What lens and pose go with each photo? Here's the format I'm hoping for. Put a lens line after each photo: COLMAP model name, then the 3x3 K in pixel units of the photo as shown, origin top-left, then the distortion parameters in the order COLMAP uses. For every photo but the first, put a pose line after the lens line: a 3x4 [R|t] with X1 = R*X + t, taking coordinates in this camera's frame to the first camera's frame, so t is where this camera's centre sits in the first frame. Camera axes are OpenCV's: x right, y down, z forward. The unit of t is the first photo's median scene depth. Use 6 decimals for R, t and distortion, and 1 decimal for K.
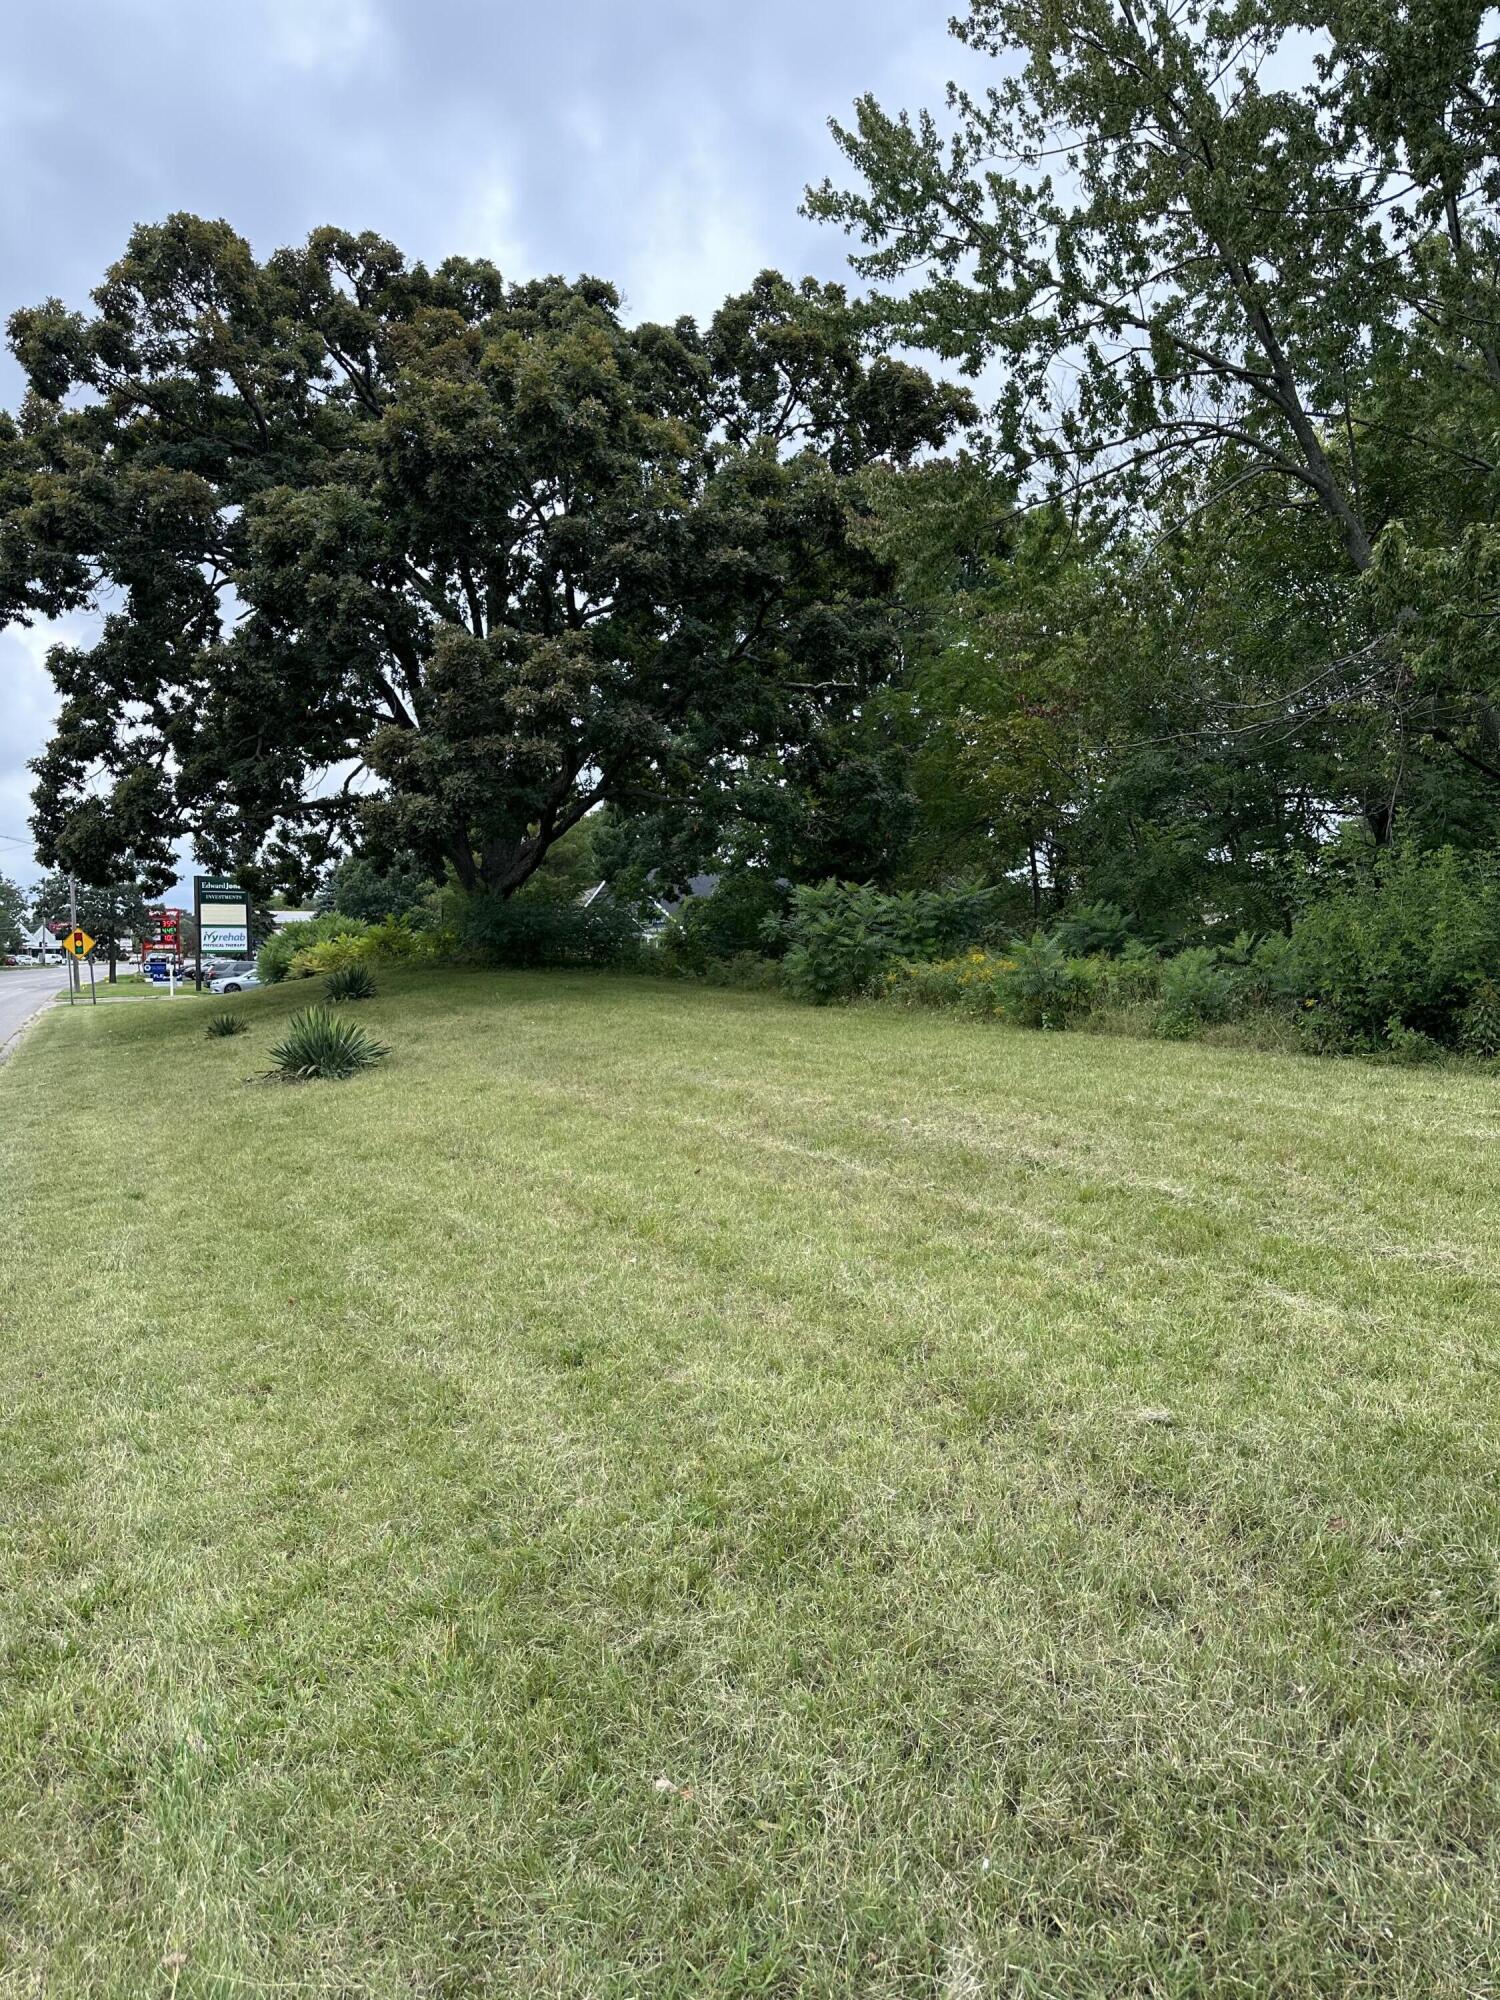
lens RADIAL K [[1391.5, 0, 752.7], [0, 1391.5, 992.3], [0, 0, 1]] dist [0.037553, -0.044911]
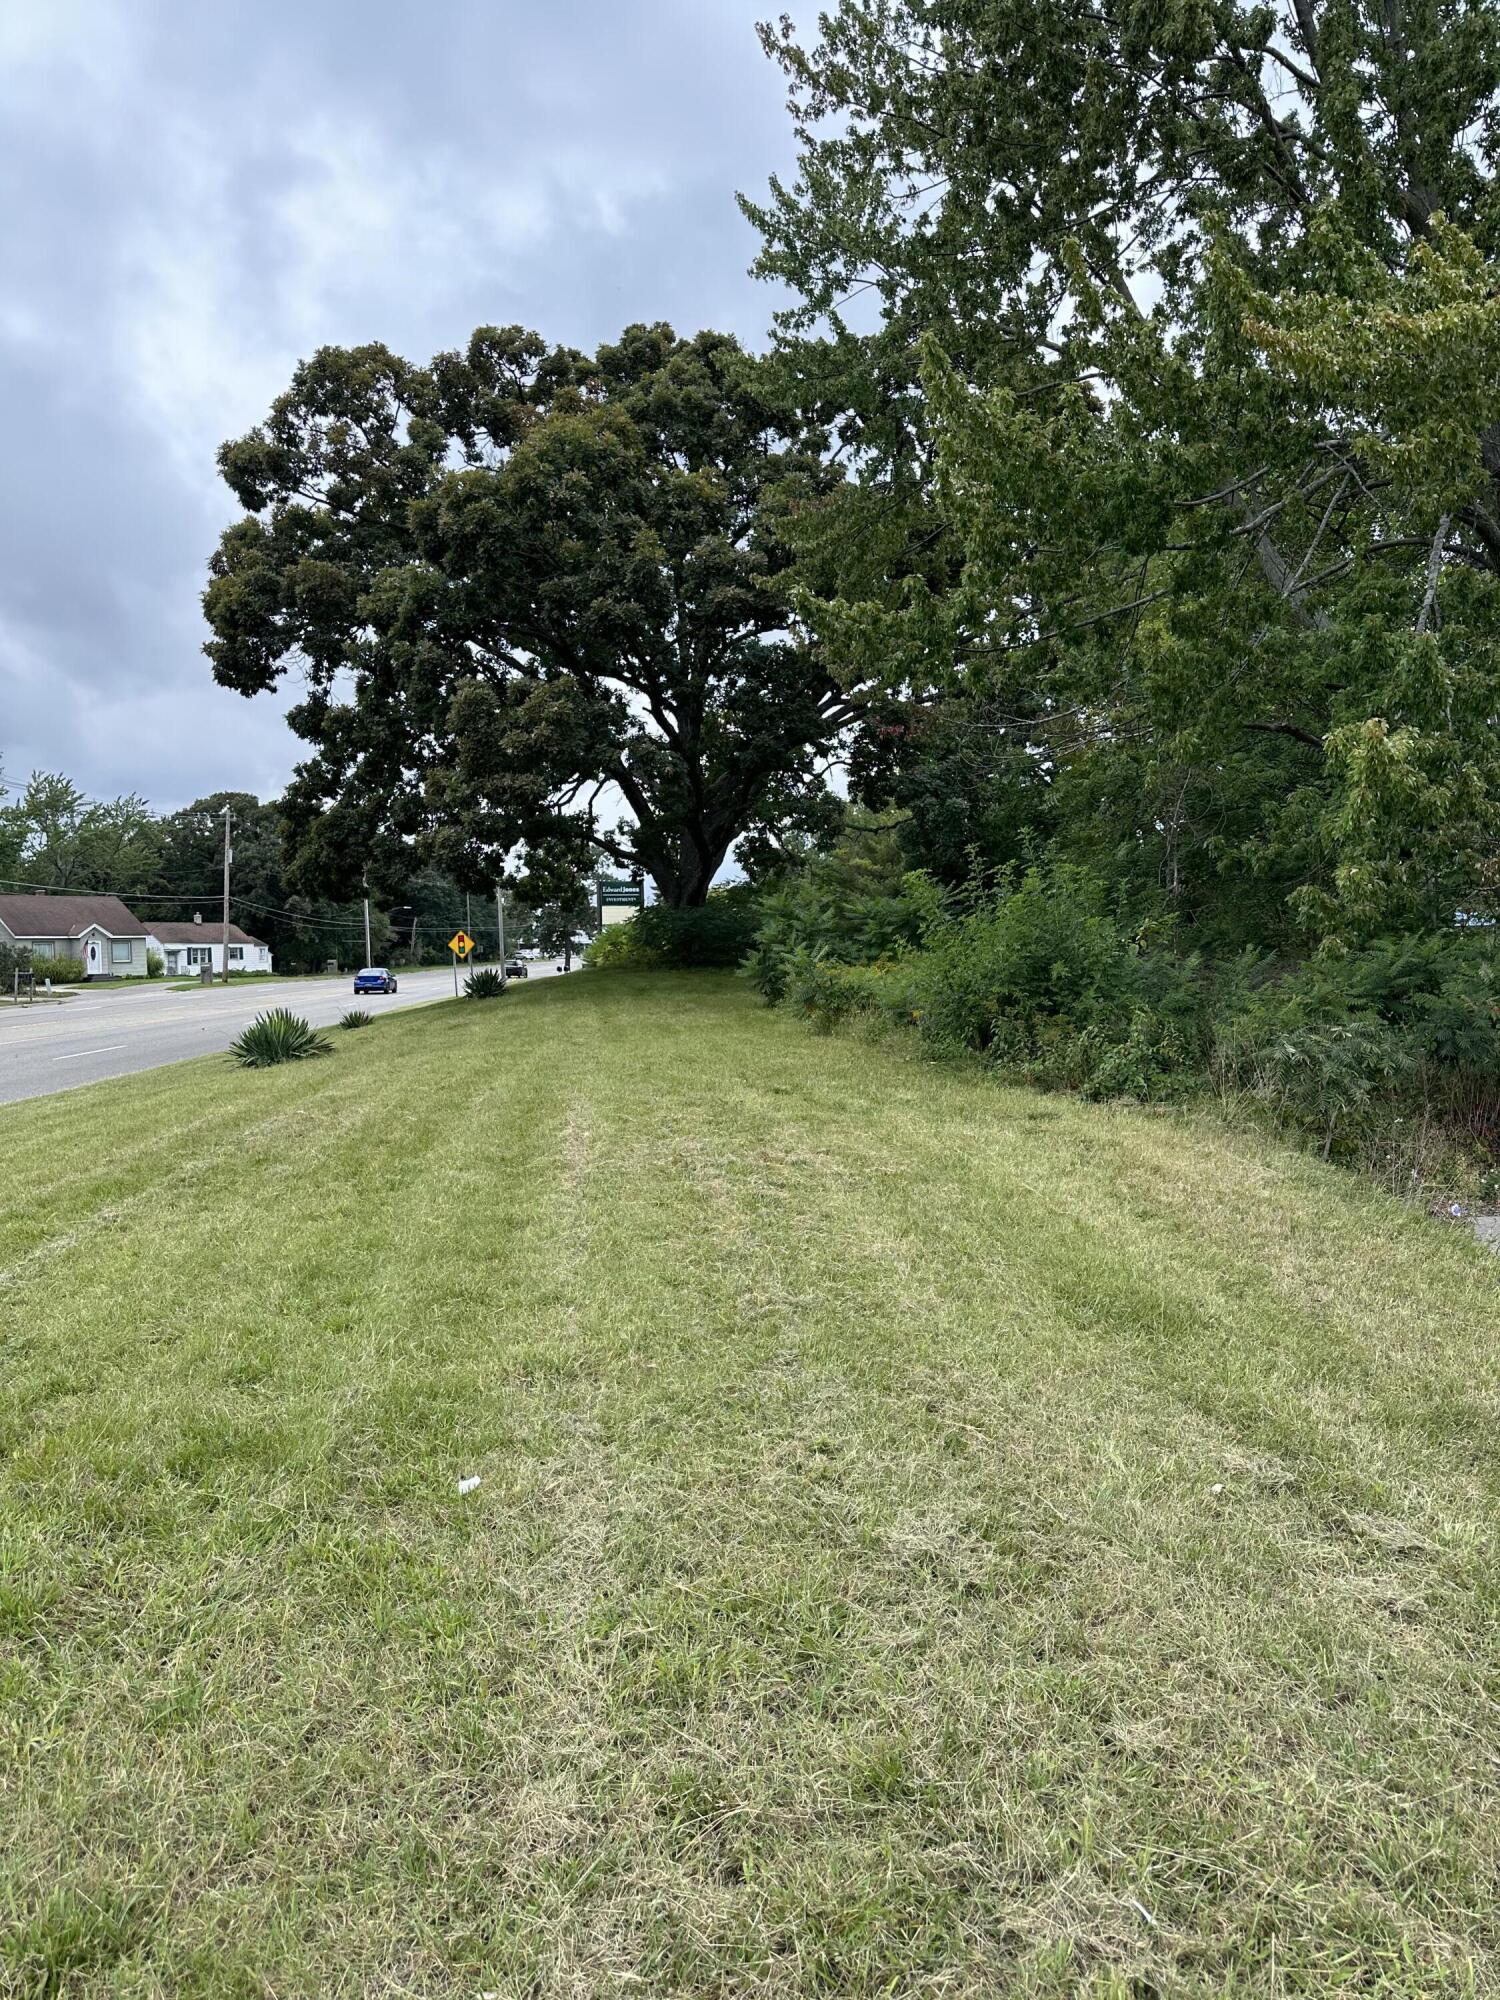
lens RADIAL K [[1391.5, 0, 760.6], [0, 1391.5, 1010.7], [0, 0, 1]] dist [0.037553, -0.044911]
pose [[0.941491, 0.010827, -0.336865, 0.306055], [-0.004284, 0.999788, 0.020163, -0.008271], [0.337012, -0.017540, 0.941337, -0.016399]]
